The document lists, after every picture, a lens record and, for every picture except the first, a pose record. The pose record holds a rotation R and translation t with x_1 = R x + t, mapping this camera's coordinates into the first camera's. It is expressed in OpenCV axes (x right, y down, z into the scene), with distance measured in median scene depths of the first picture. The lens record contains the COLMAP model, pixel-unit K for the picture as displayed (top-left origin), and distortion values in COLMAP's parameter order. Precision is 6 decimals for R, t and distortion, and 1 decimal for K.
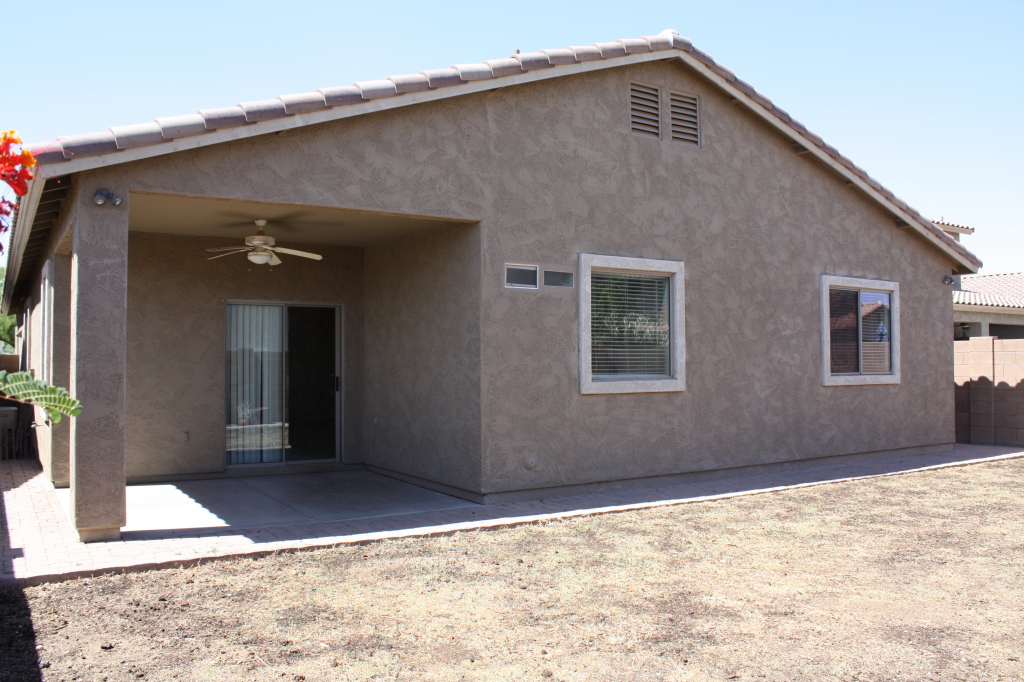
lens RADIAL K [[845.2, 0, 512.0], [0, 845.2, 341.0], [0, 0, 1]] dist [-0.178380, 0.162646]
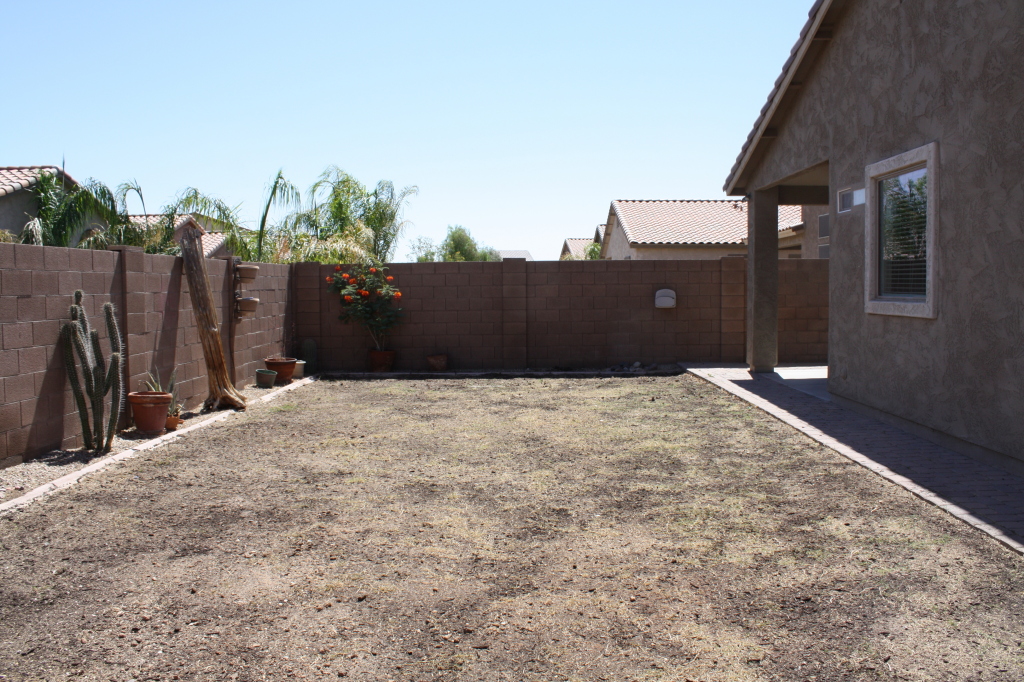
lens RADIAL K [[845.2, 0, 512.0], [0, 845.2, 341.0], [0, 0, 1]] dist [-0.178380, 0.162646]
pose [[-0.543839, 0.059859, -0.837052, 0.988704], [0.024247, 0.998157, 0.055626, 0.030102], [0.838839, 0.009955, -0.544288, 1.060969]]
